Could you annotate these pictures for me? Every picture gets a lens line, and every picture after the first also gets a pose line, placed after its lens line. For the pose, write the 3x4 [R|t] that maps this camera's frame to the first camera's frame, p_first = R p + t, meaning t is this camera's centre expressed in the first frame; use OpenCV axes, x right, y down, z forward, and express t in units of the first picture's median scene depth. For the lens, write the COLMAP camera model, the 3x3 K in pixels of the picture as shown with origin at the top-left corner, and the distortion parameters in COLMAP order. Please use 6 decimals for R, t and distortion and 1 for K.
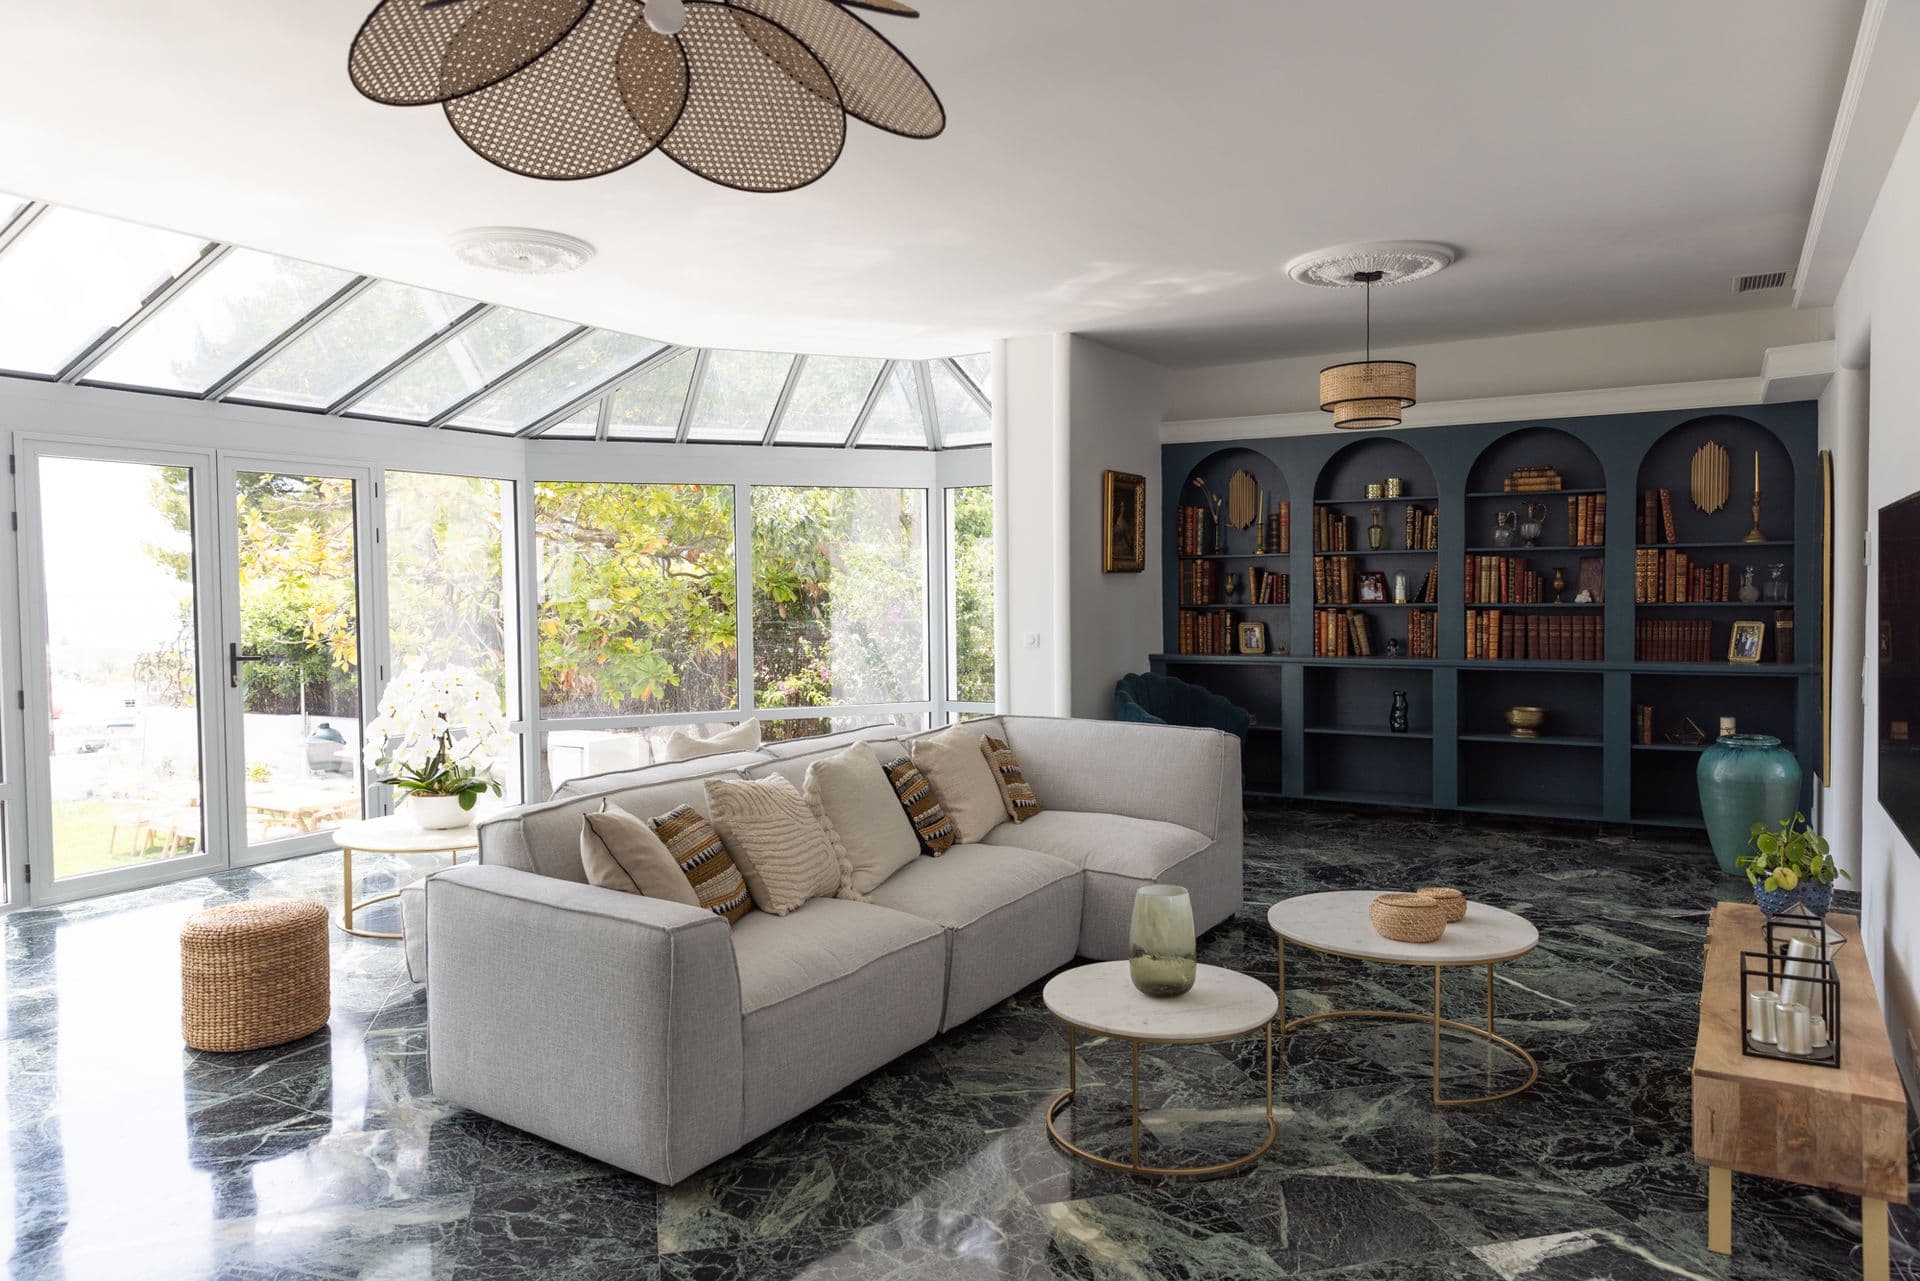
lens RADIAL K [[1264.2, 0, 982.8], [0, 1264.2, 643.0], [0, 0, 1]] dist [0.003566, 0.000808]
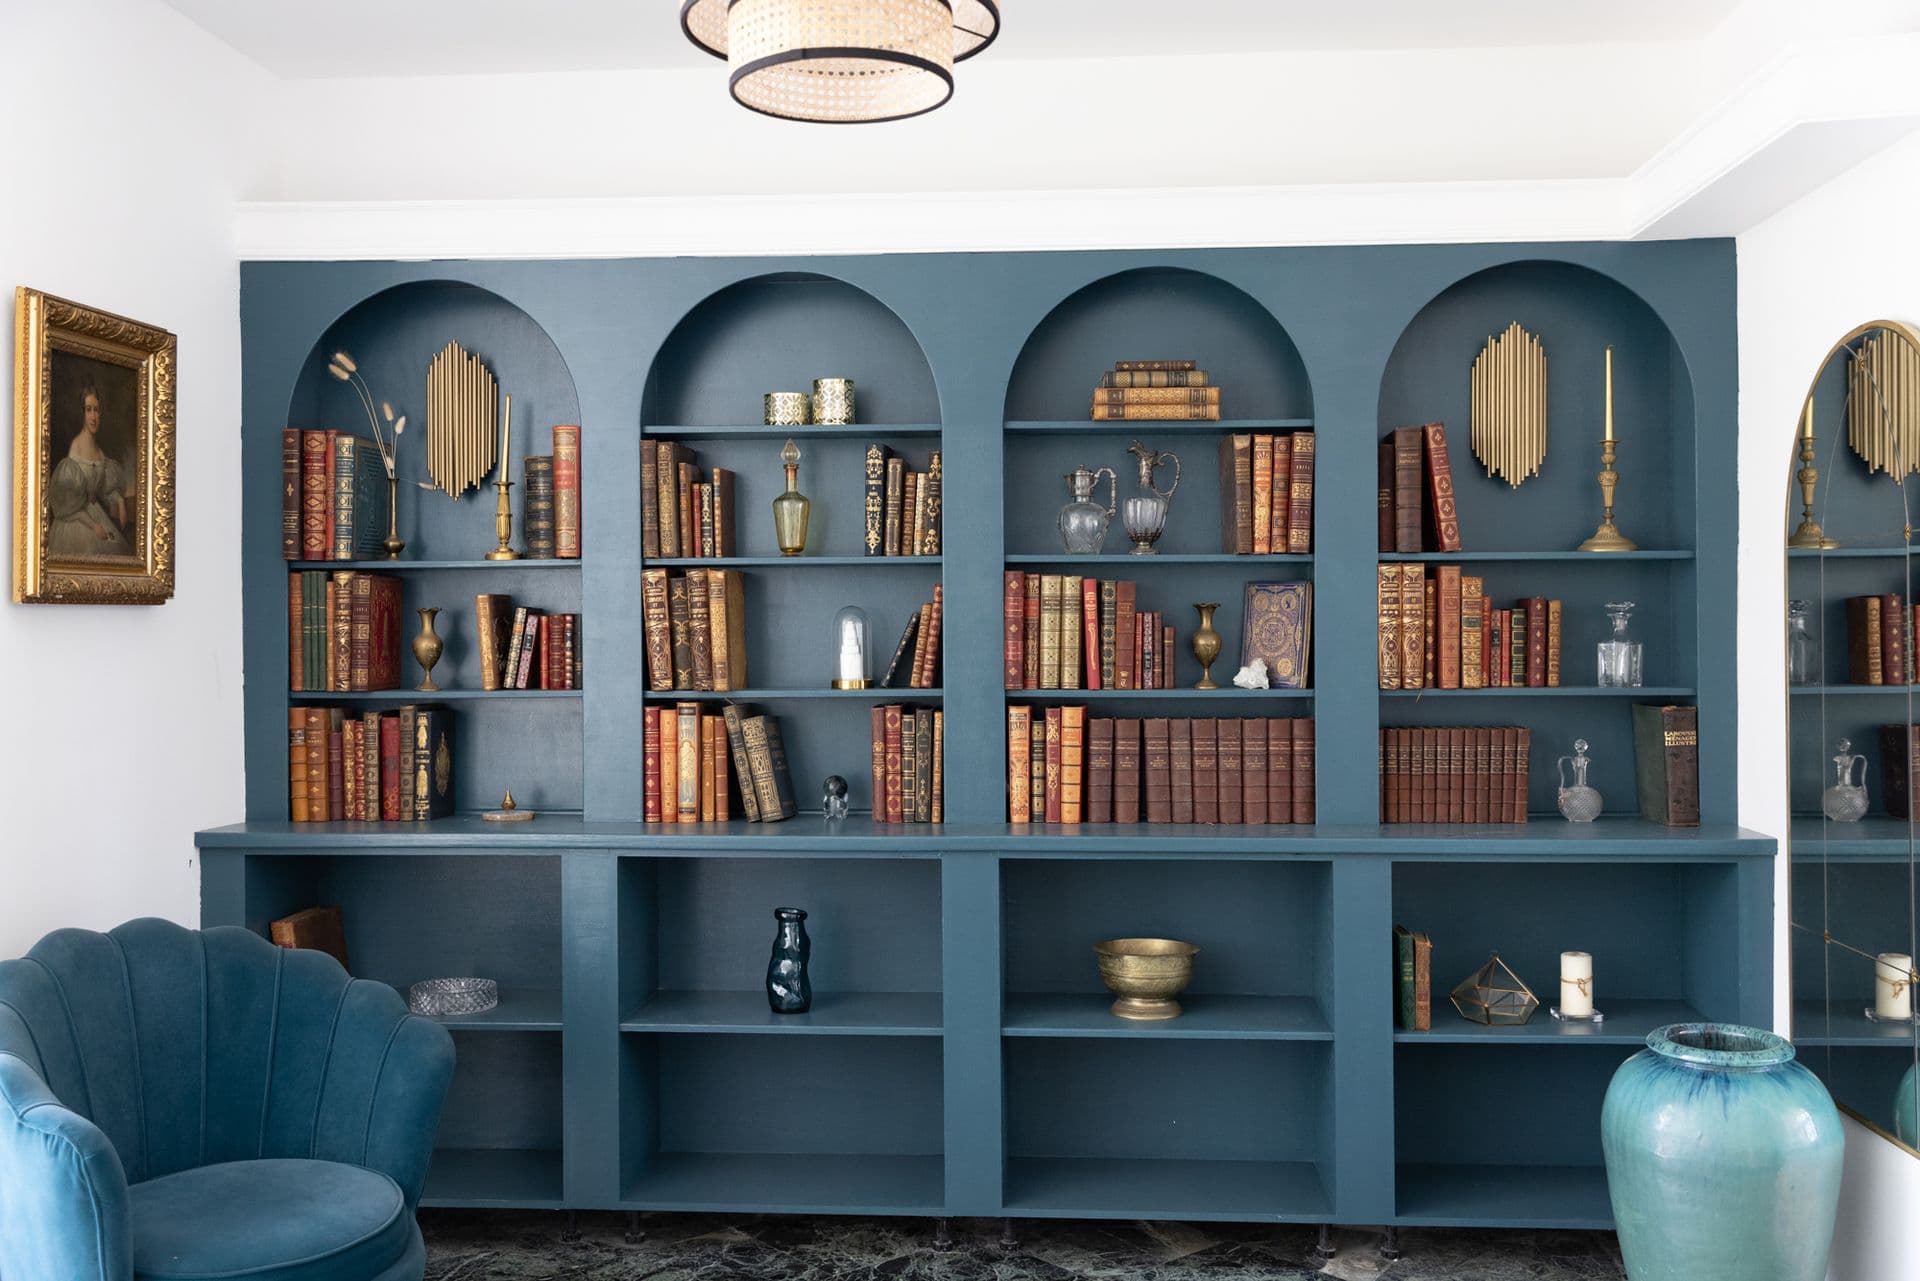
lens RADIAL K [[2422.4, 0, 960.0], [0, 2422.4, 640.5], [0, 0, 1]] dist [0.010523, 0.030068]
pose [[0.924122, 0.005637, 0.382055, 0.069589], [0.010249, 0.999166, -0.039533, -0.016369], [-0.381959, 0.040449, 0.923294, 0.284117]]
